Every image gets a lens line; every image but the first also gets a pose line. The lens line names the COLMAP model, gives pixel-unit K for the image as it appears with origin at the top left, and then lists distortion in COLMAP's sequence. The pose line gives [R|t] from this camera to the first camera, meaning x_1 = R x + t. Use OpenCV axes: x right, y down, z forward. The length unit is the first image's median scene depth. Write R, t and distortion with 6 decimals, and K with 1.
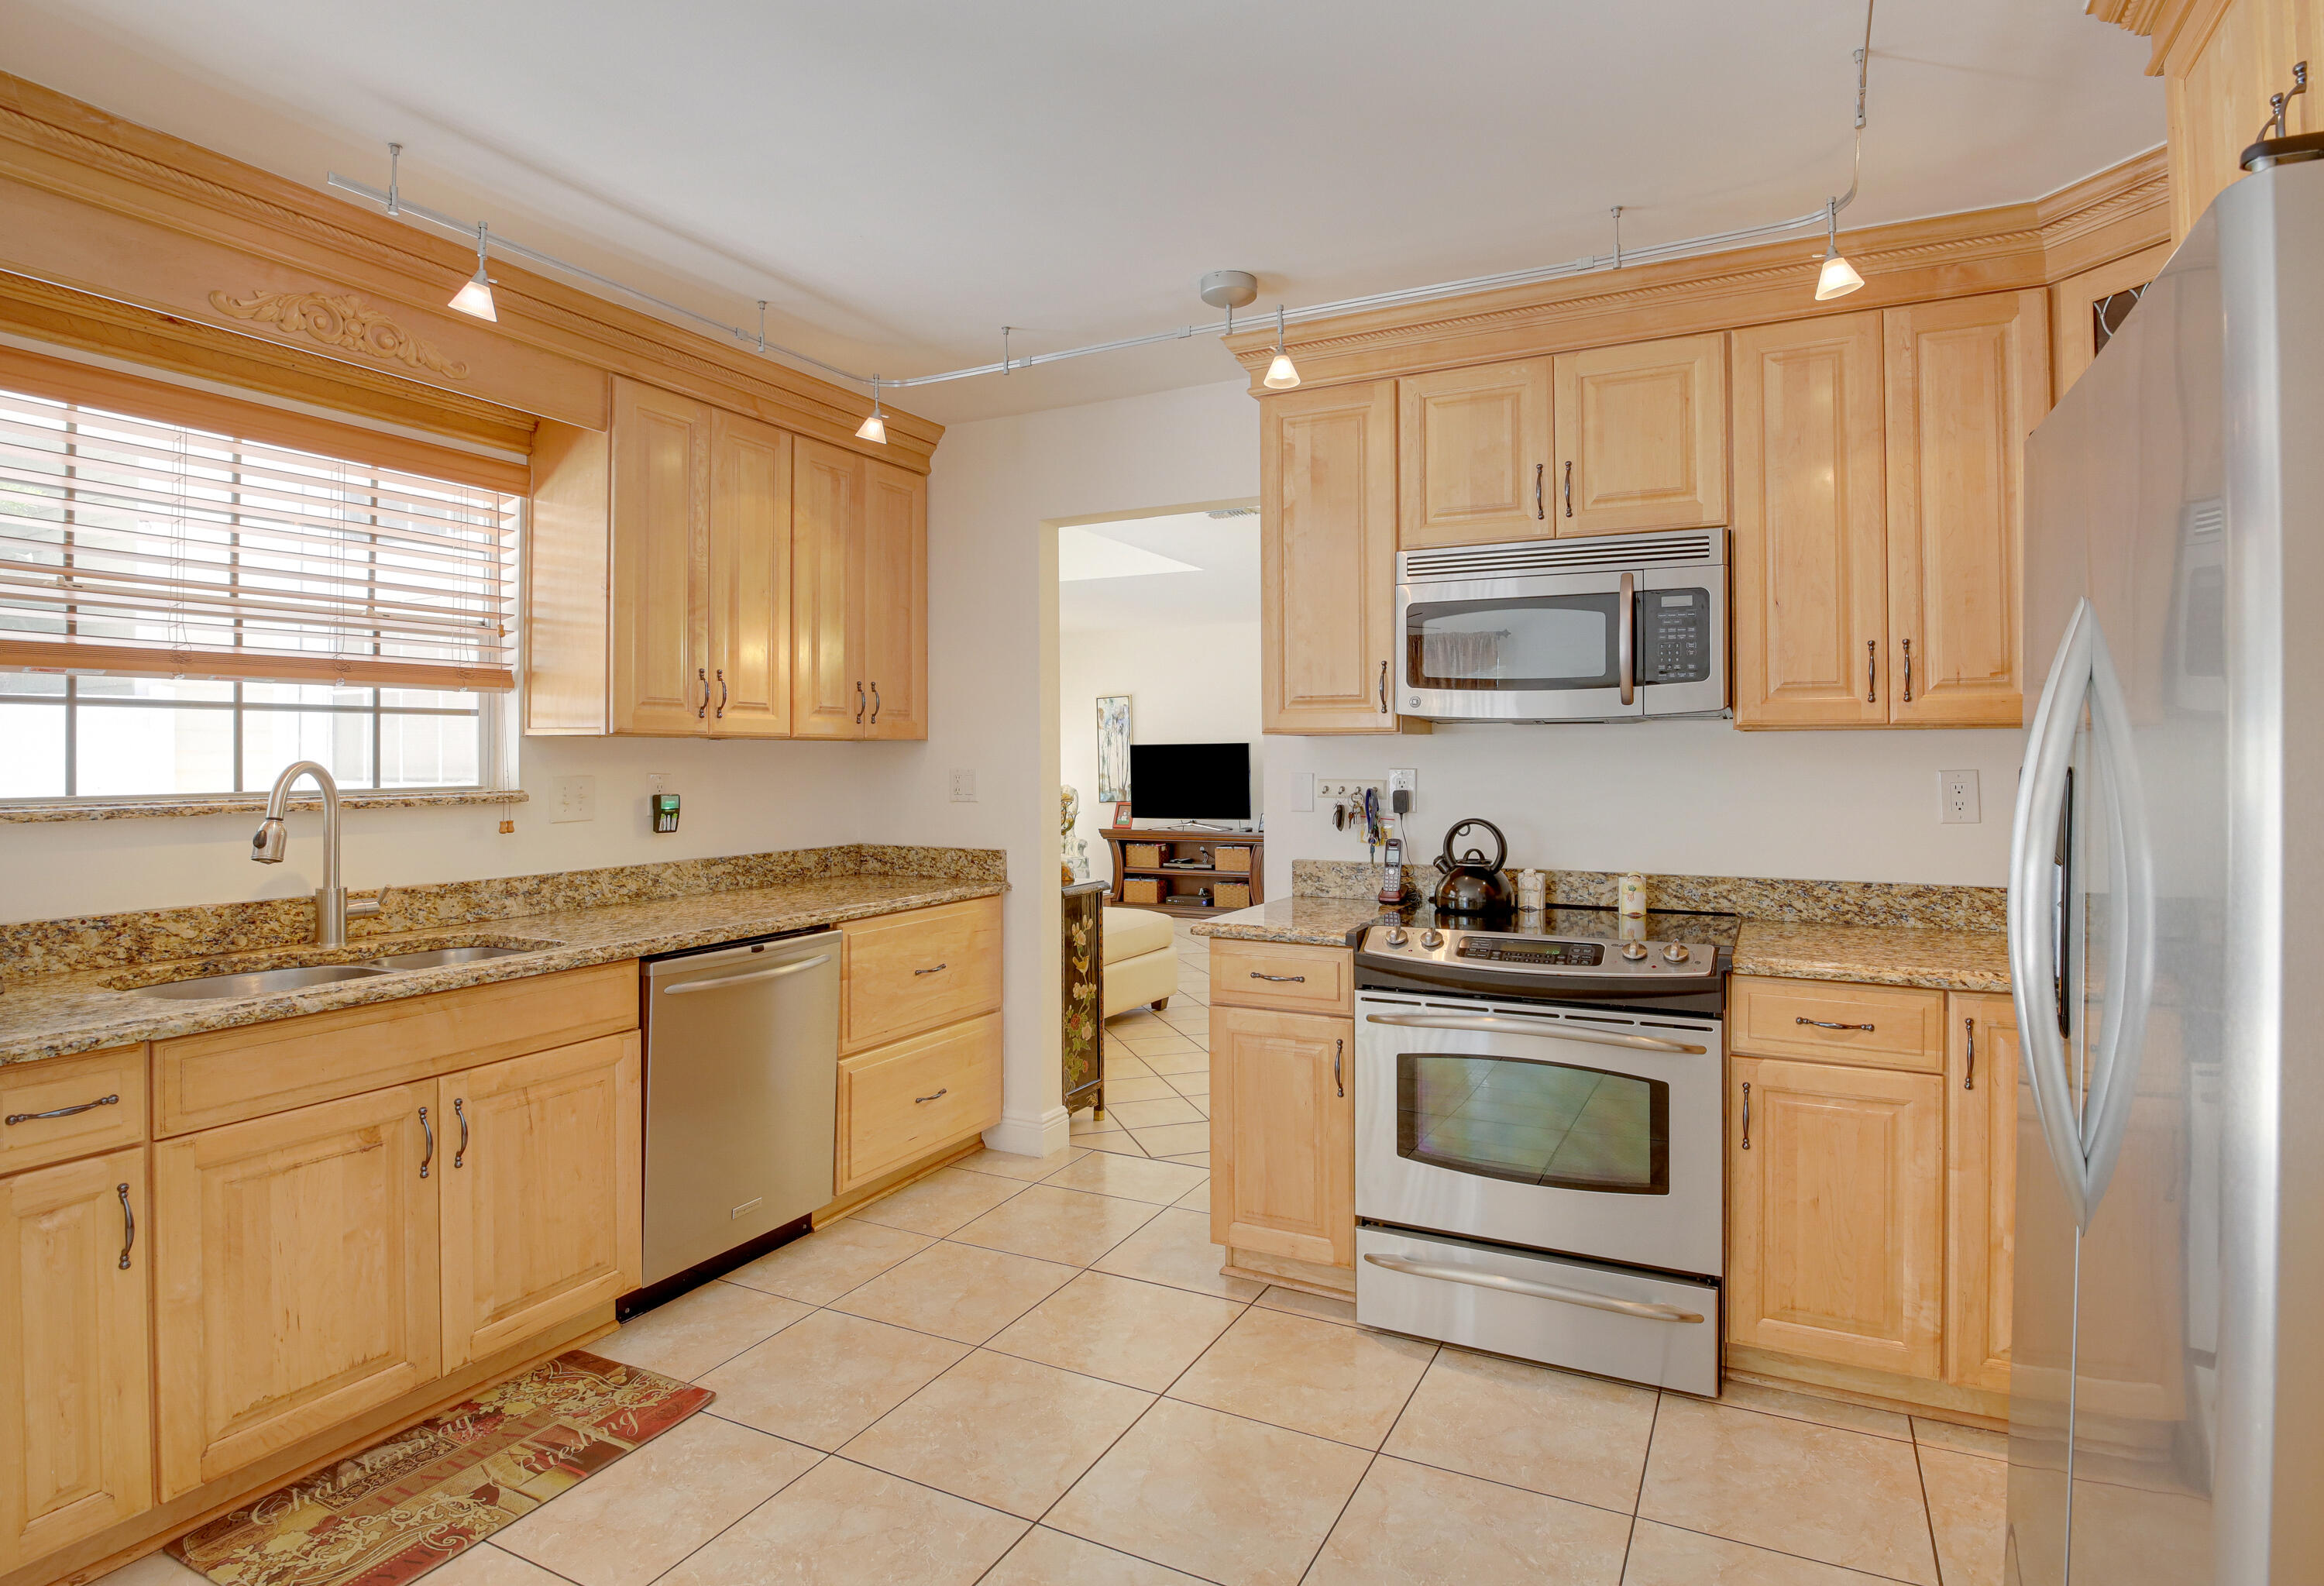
lens RADIAL K [[1180.3, 0, 1173.9], [0, 1180.3, 753.3], [0, 0, 1]] dist [-0.034960, -0.000326]
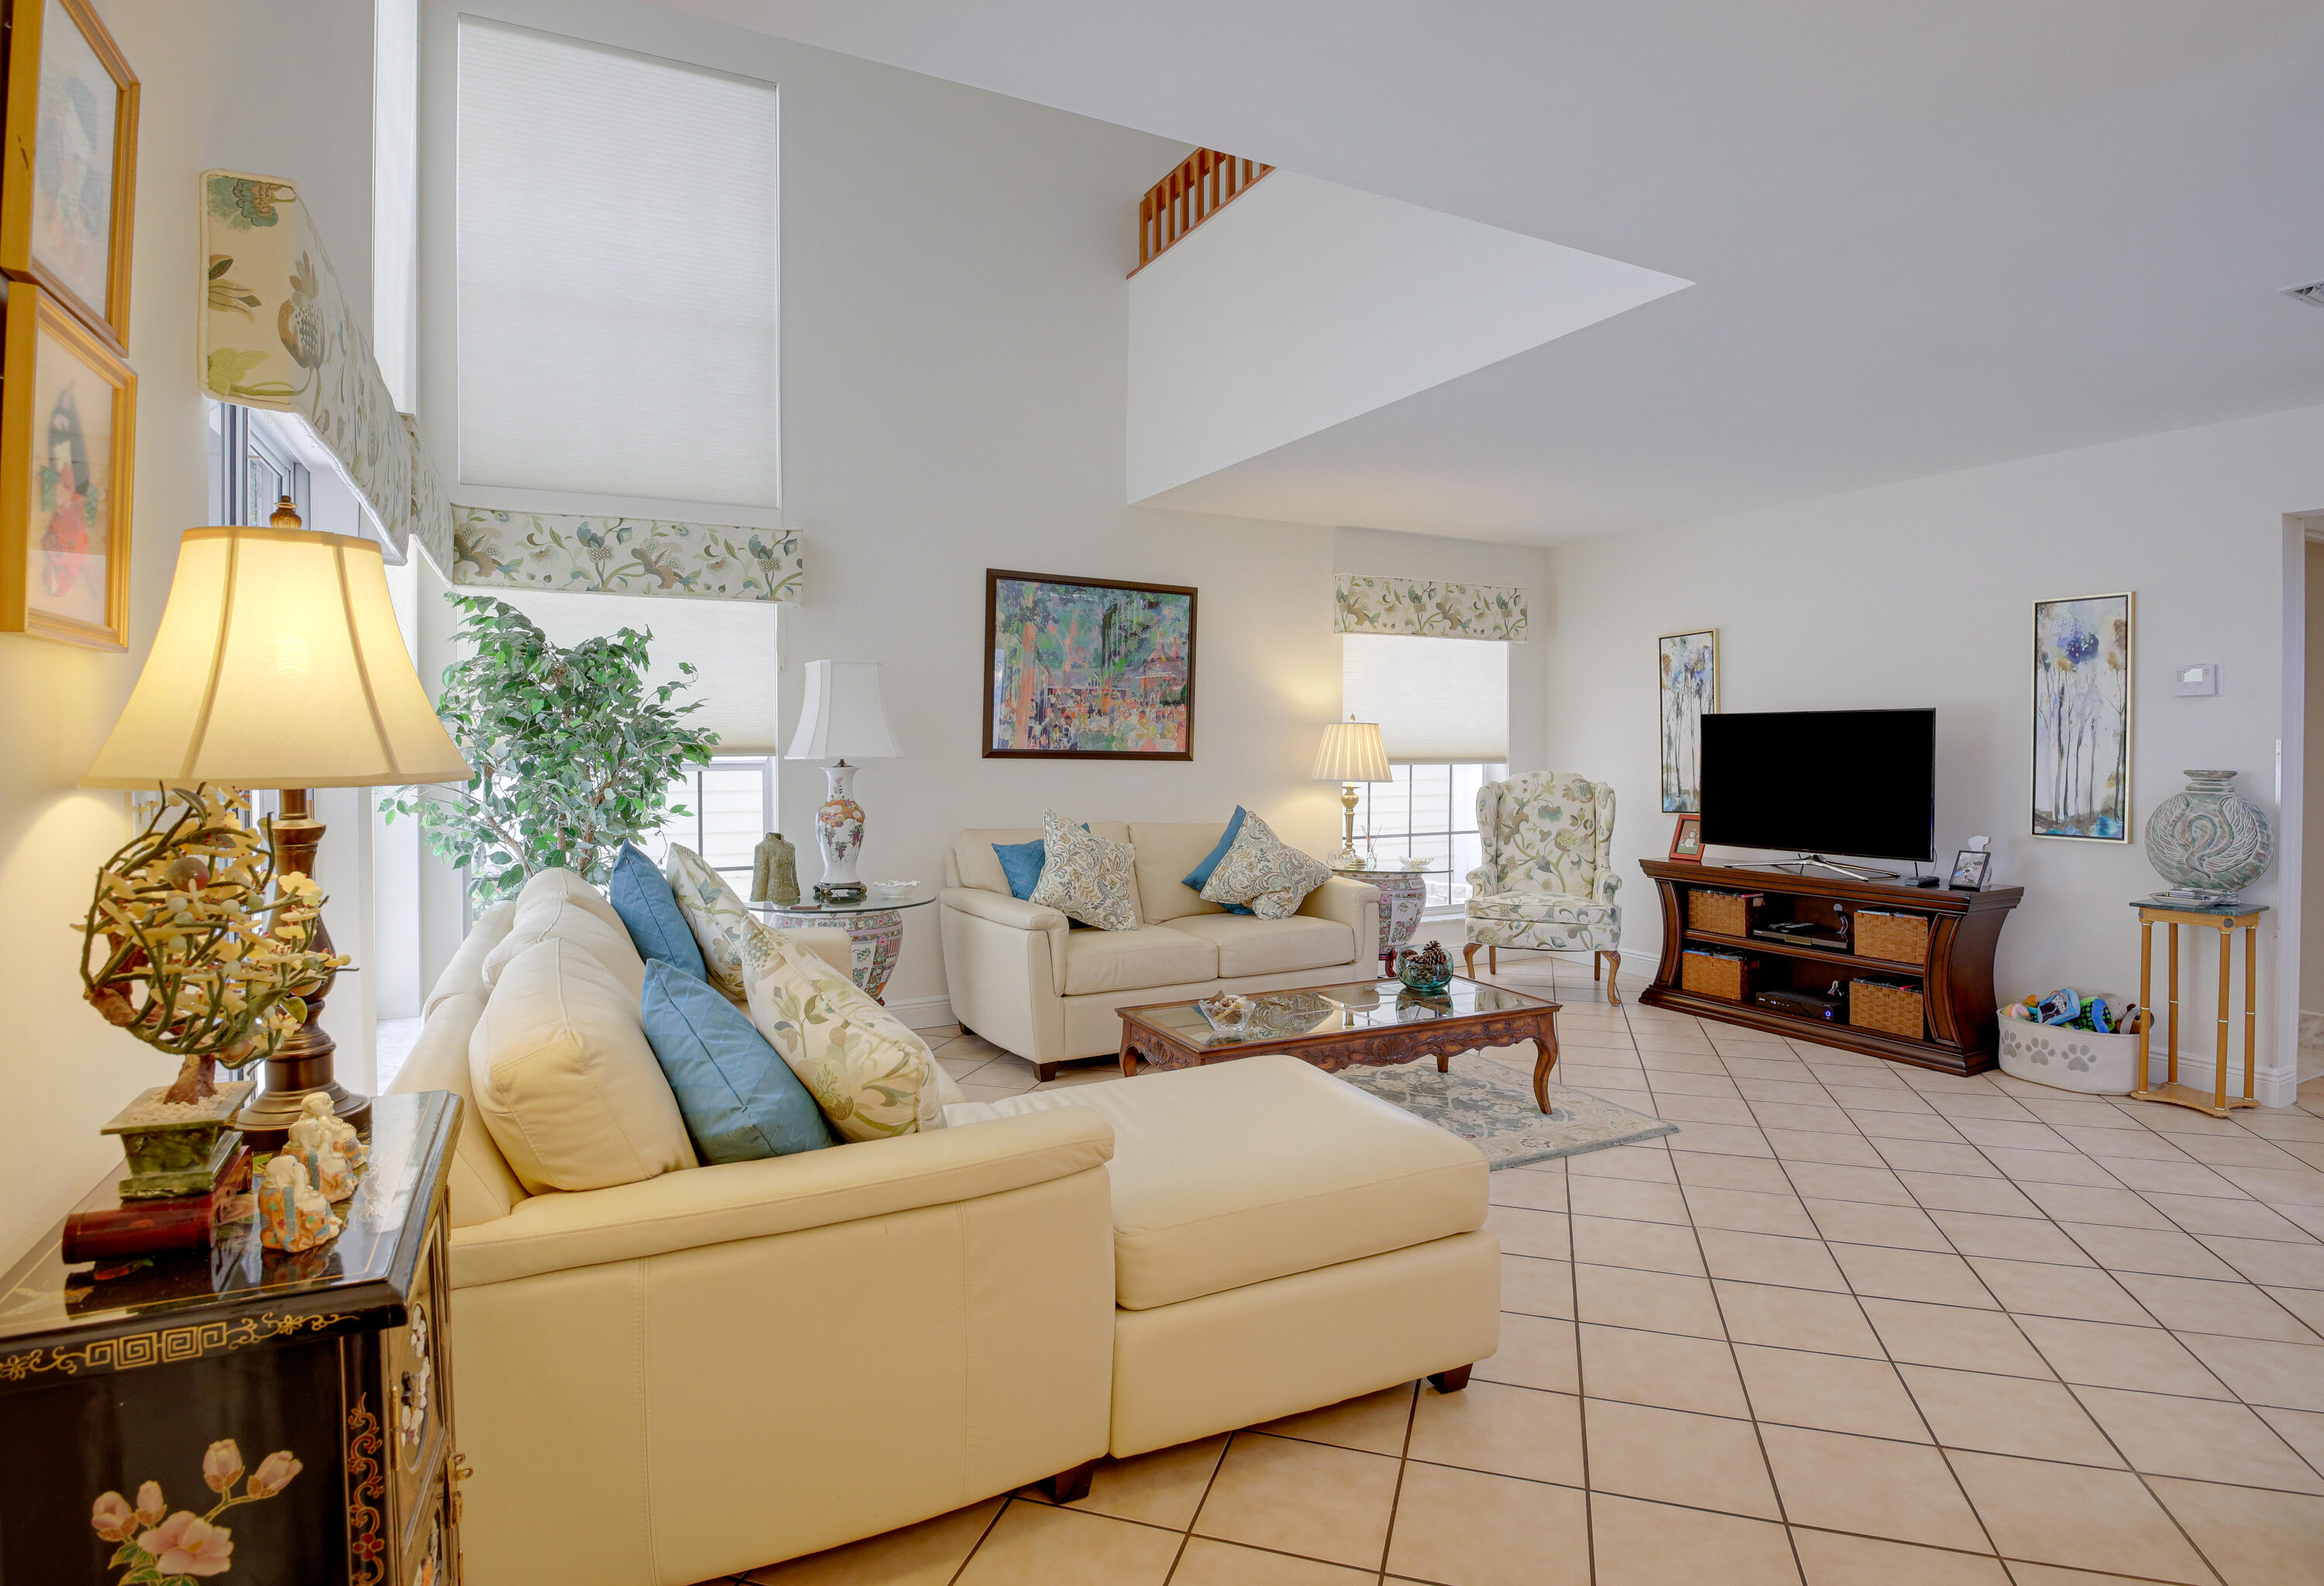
lens RADIAL K [[1180.3, 0, 1173.9], [0, 1180.3, 753.3], [0, 0, 1]] dist [-0.034960, -0.000326]
pose [[0.815583, 0.010073, -0.578552, 0.294170], [0.000453, 0.999837, 0.018047, 0.003552], [0.578640, -0.014981, 0.815446, 1.394493]]
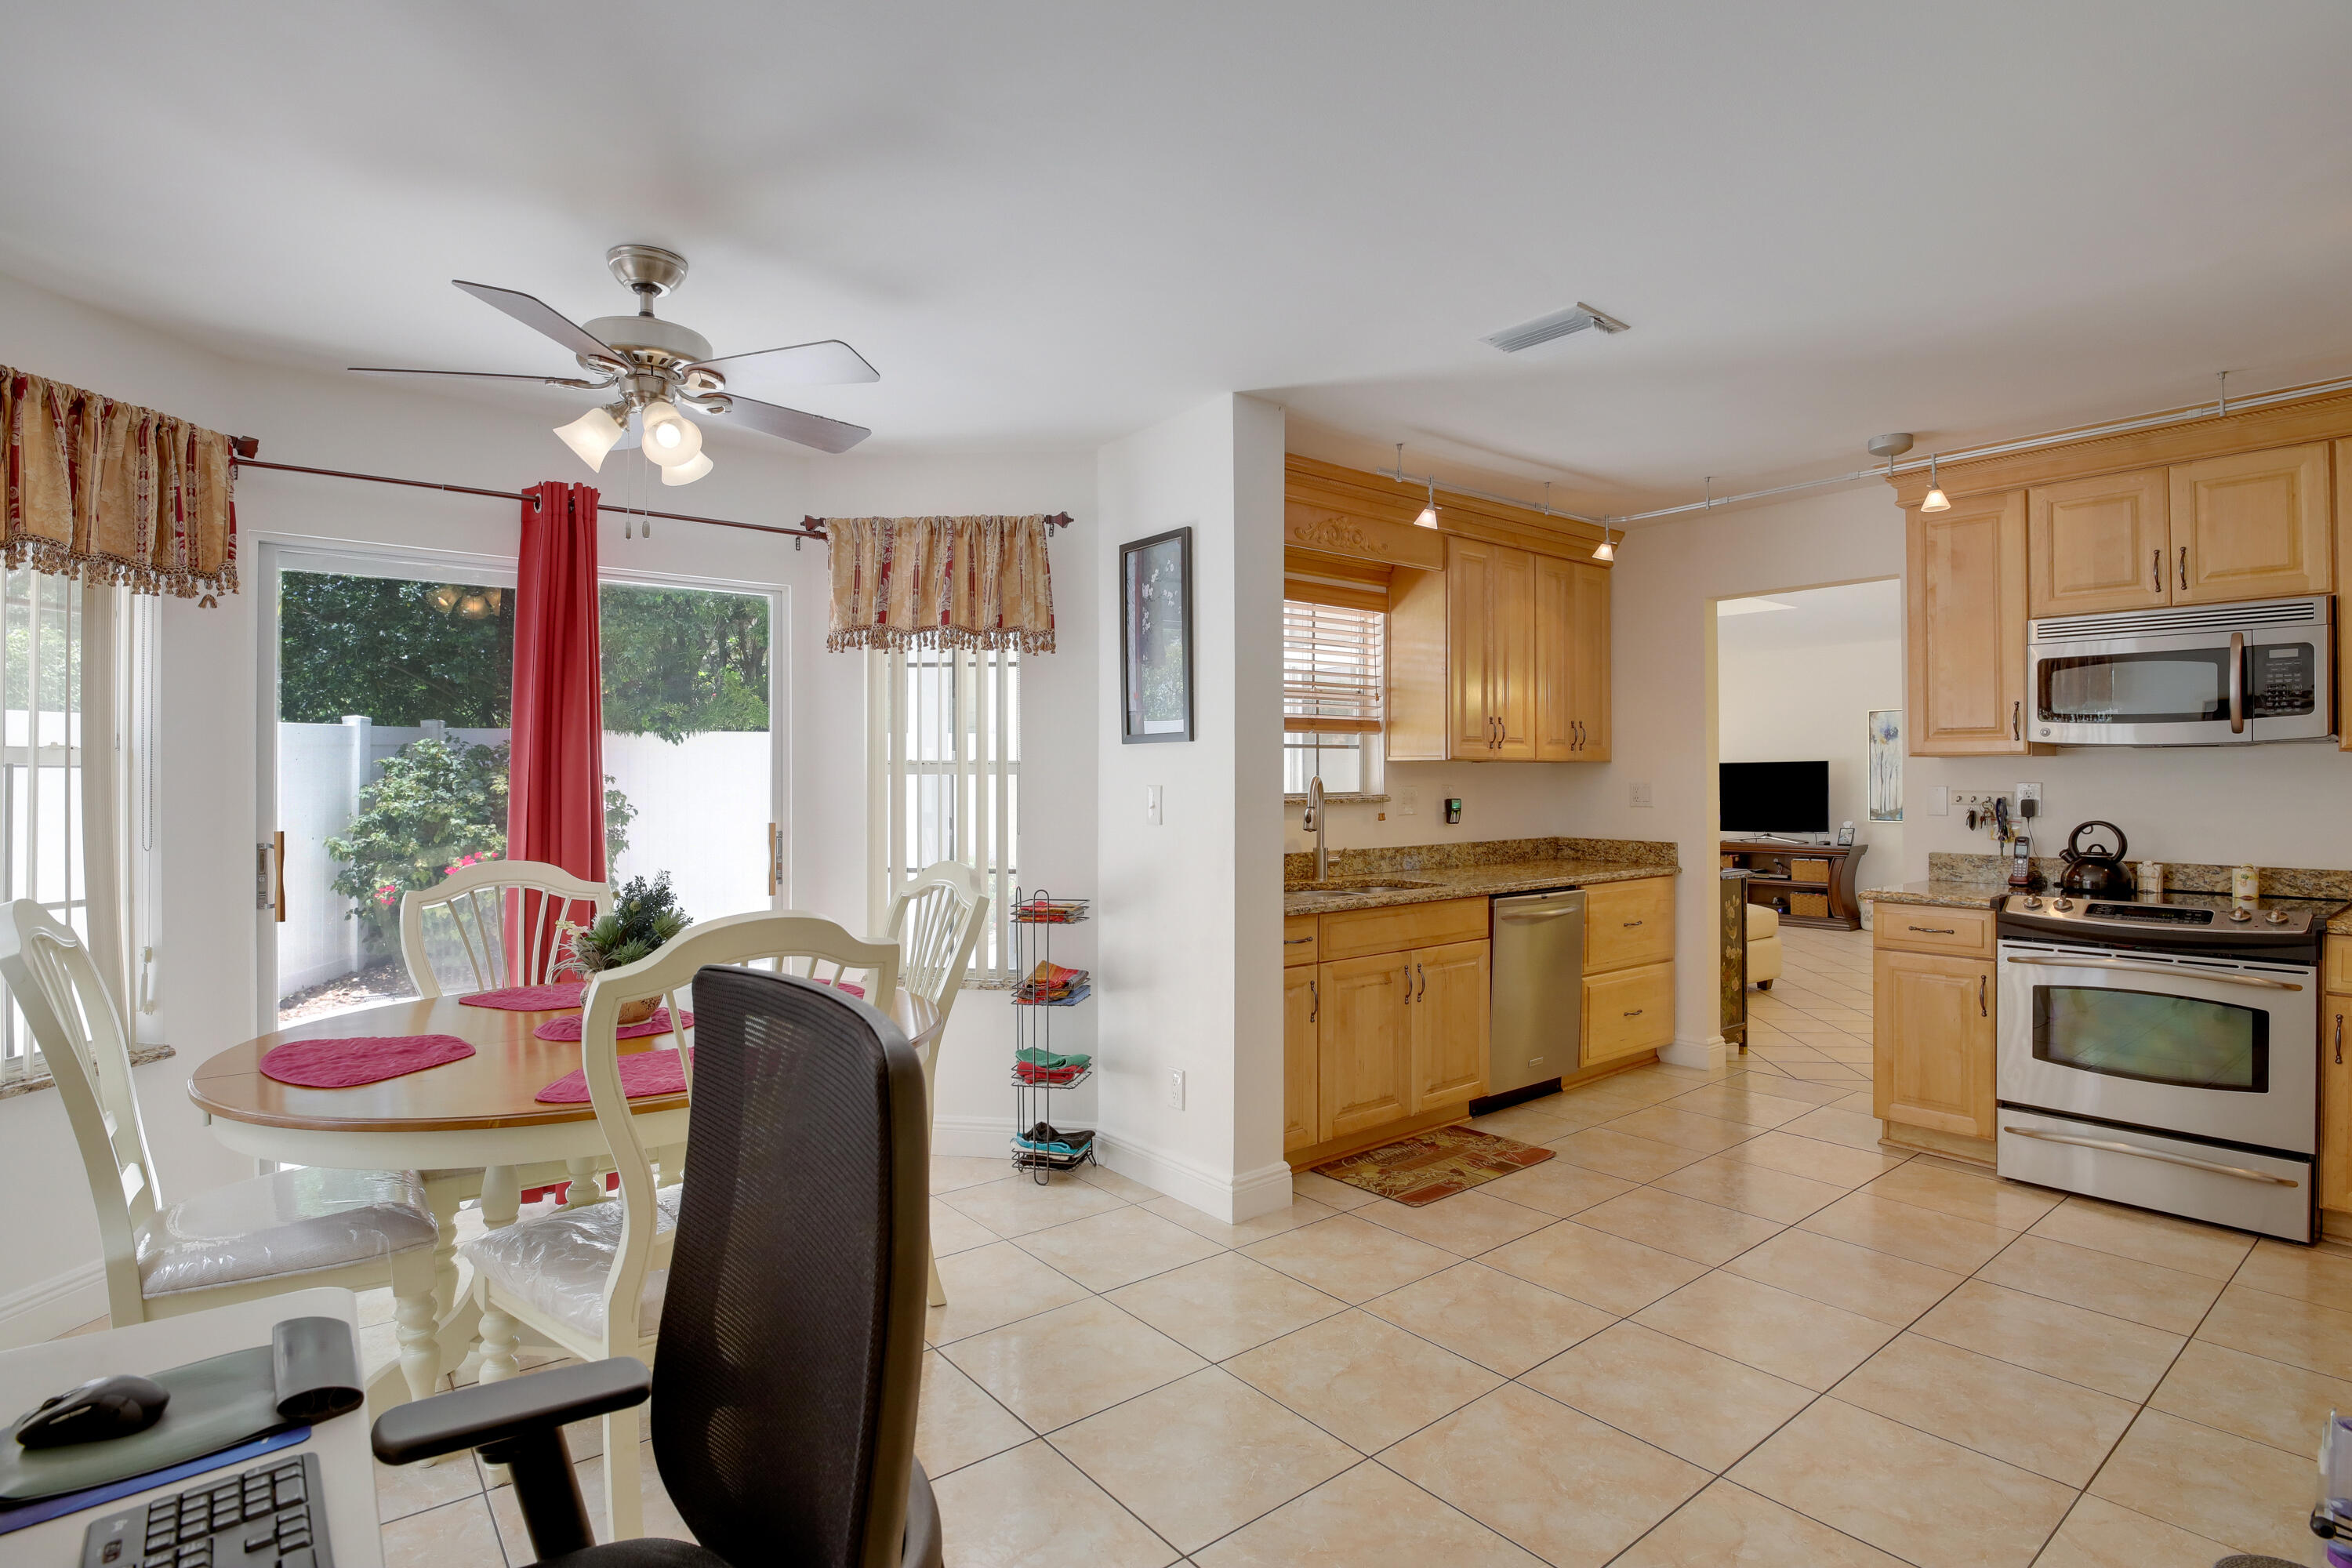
lens RADIAL K [[1141.1, 0, 1169.7], [0, 1141.1, 774.7], [0, 0, 1]] dist [-0.042091, 0.000640]
pose [[0.908133, -0.000578, -0.418680, -0.168371], [0.001620, 0.999996, 0.002135, 0.000269], [0.418678, -0.002618, 0.908131, -0.557956]]
